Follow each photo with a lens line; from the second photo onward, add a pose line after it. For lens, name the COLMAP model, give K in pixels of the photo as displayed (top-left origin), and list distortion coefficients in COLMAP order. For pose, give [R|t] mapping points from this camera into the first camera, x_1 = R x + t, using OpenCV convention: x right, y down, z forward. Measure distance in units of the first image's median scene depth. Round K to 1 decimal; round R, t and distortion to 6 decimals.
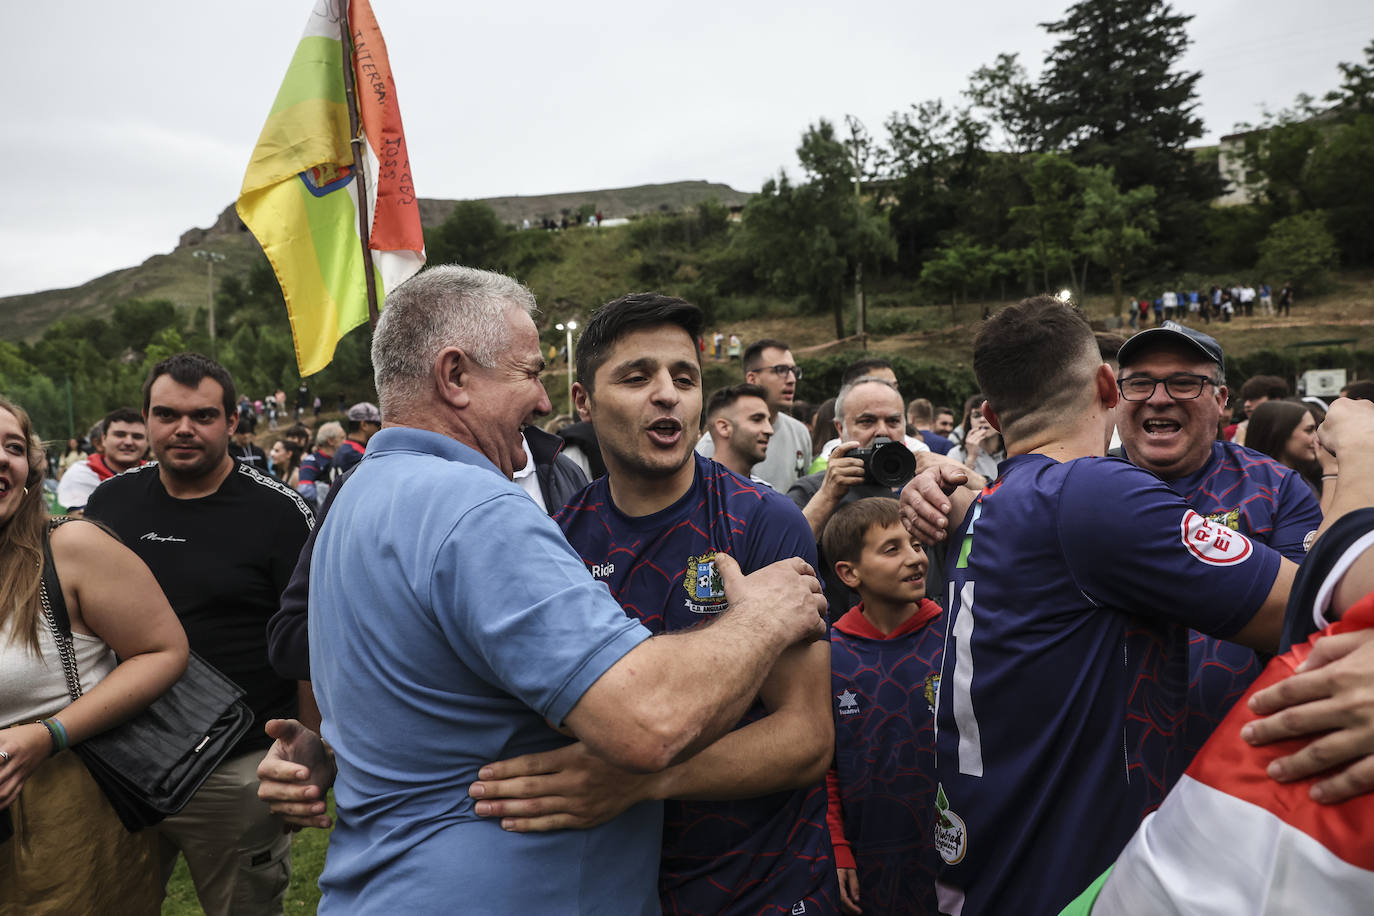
lens RADIAL K [[921.6, 0, 694.8], [0, 921.6, 464.9], [0, 0, 1]] dist [0.003897, 0.001564]
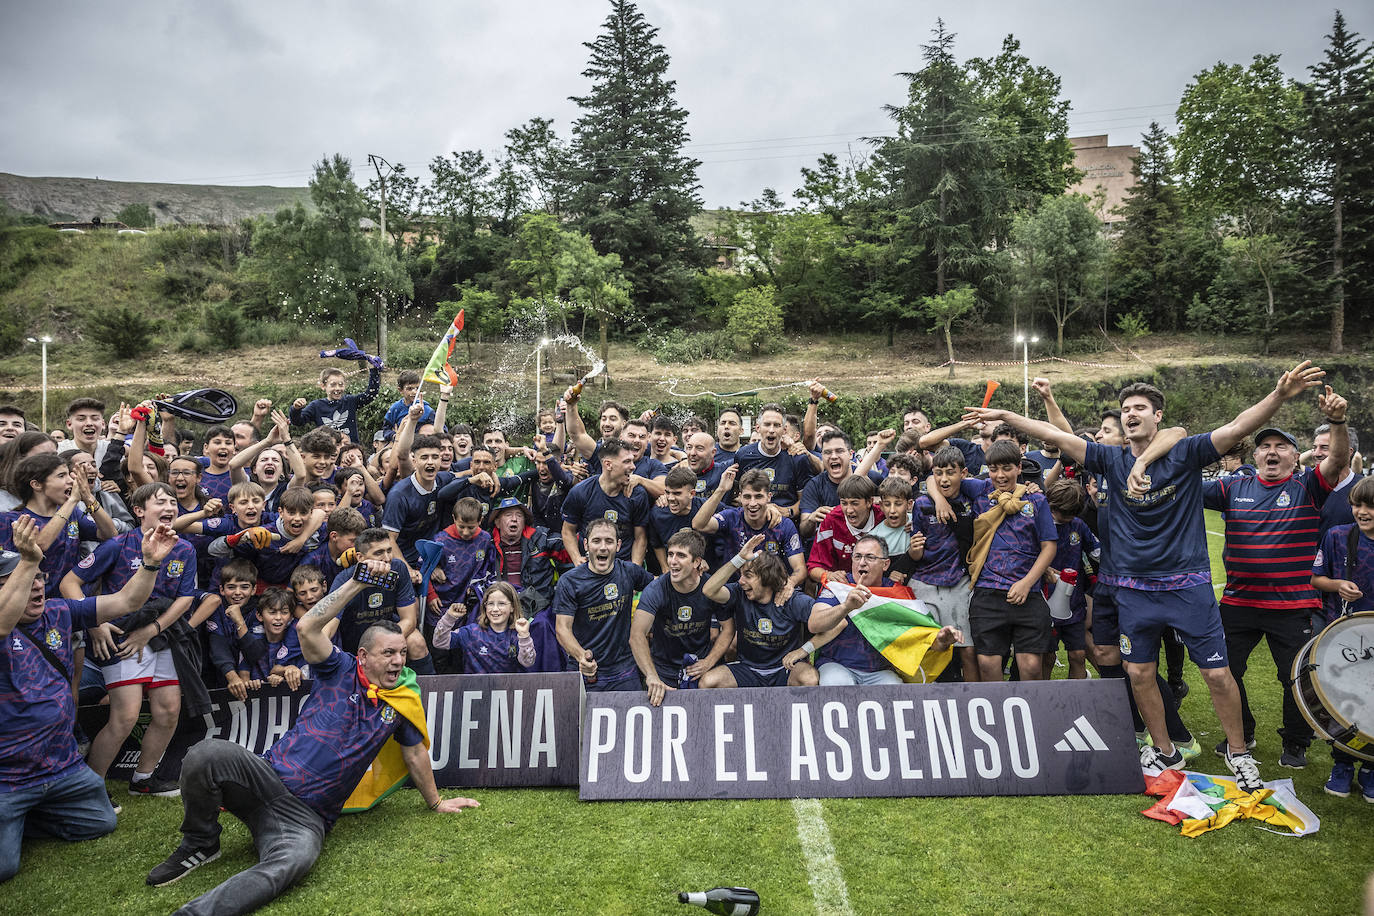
lens RADIAL K [[921.6, 0, 692.9], [0, 921.6, 460.4], [0, 0, 1]] dist [0.003897, 0.001564]
pose [[0.928981, 0.015510, 0.369802, 0.110448], [-0.003150, 0.999417, -0.034002, -0.000941], [-0.370113, 0.030422, 0.928488, -0.081560]]
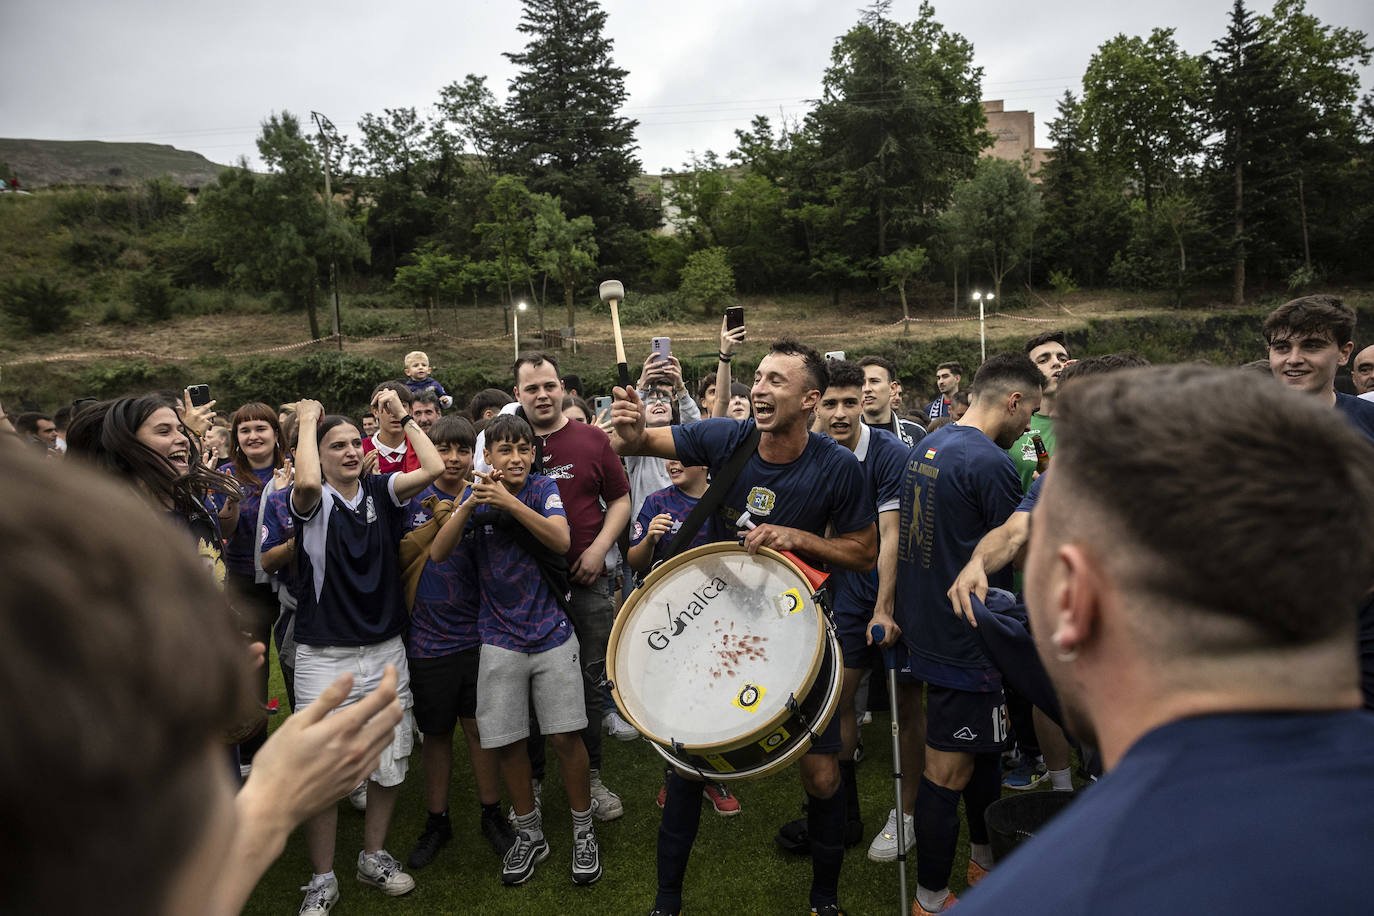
lens RADIAL K [[921.6, 0, 697.6], [0, 921.6, 462.0], [0, 0, 1]] dist [0.003897, 0.001564]
pose [[0.868469, -0.035882, 0.494443, 0.018150], [0.035504, 0.999318, 0.010159, 0.000183], [-0.494470, 0.008733, 0.869151, -0.055562]]
